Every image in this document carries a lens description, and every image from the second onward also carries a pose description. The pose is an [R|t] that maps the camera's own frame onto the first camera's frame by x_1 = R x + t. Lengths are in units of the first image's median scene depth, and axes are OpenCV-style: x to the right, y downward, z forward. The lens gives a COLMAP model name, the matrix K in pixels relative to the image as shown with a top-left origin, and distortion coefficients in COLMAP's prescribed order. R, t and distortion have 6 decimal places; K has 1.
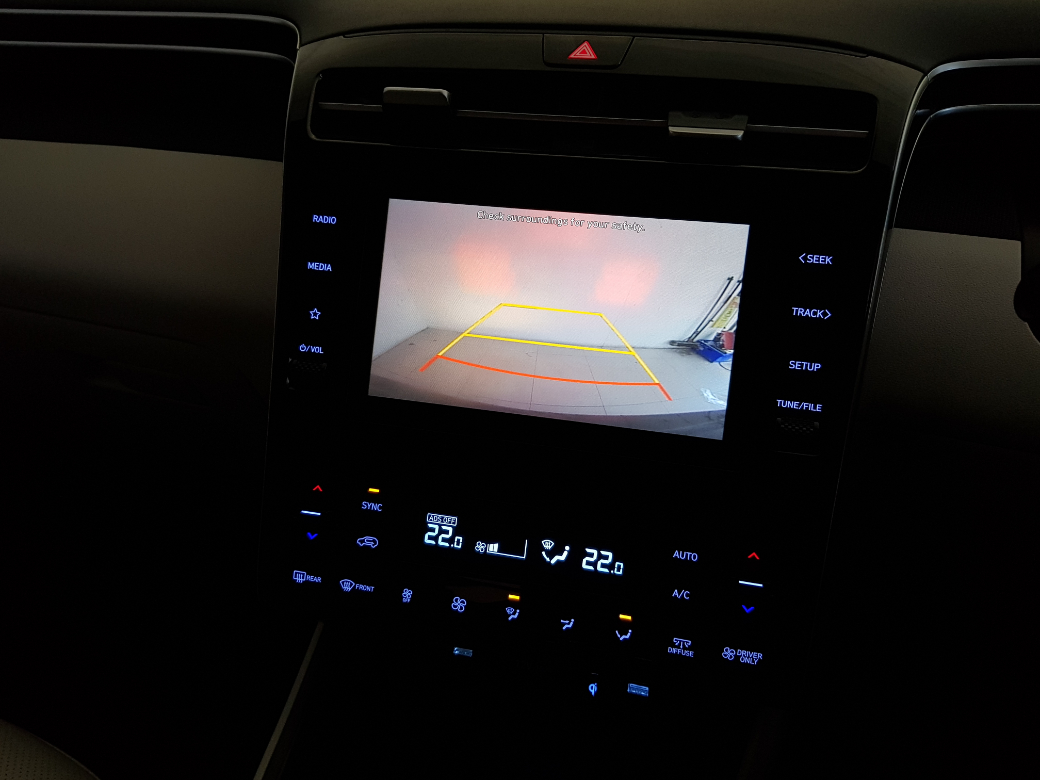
lens RADIAL K [[733.4, 0, 520.0], [0, 733.4, 390.0], [0, 0, 1]] dist [0.002531, -0.000408]
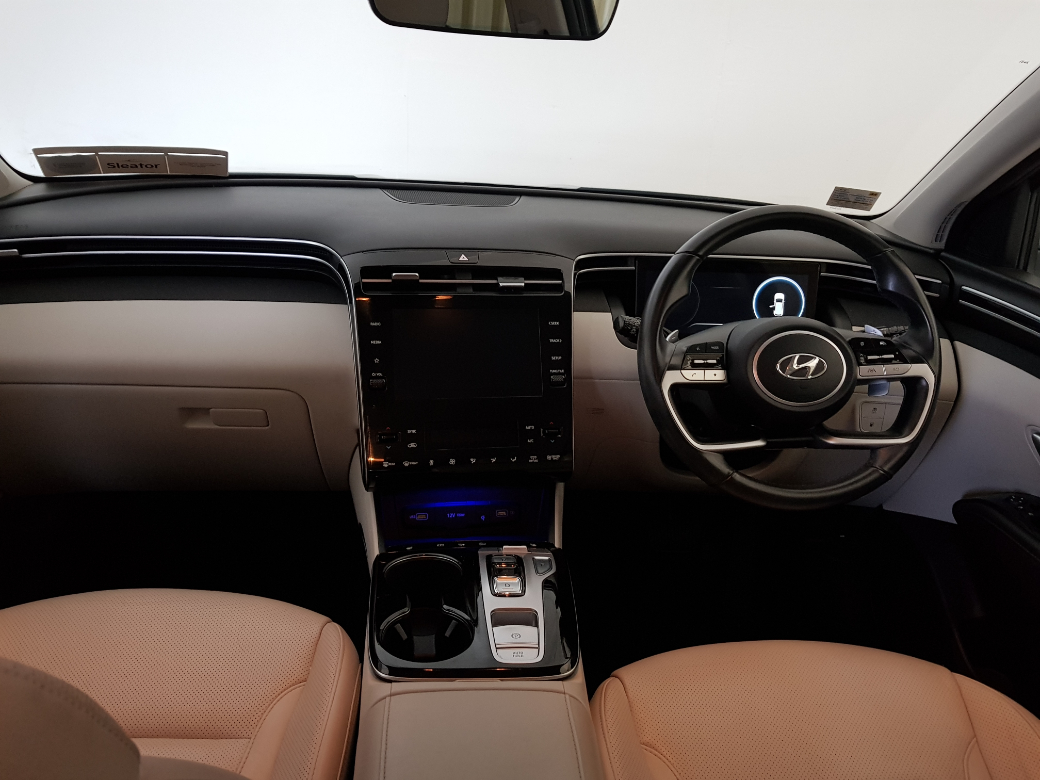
lens RADIAL K [[733.4, 0, 520.0], [0, 733.4, 390.0], [0, 0, 1]] dist [0.002531, -0.000408]
pose [[0.916663, -0.108432, 0.384671, -0.827546], [0.162052, 0.980662, -0.109734, 0.360514], [-0.365333, 0.162925, 0.916508, -1.513728]]
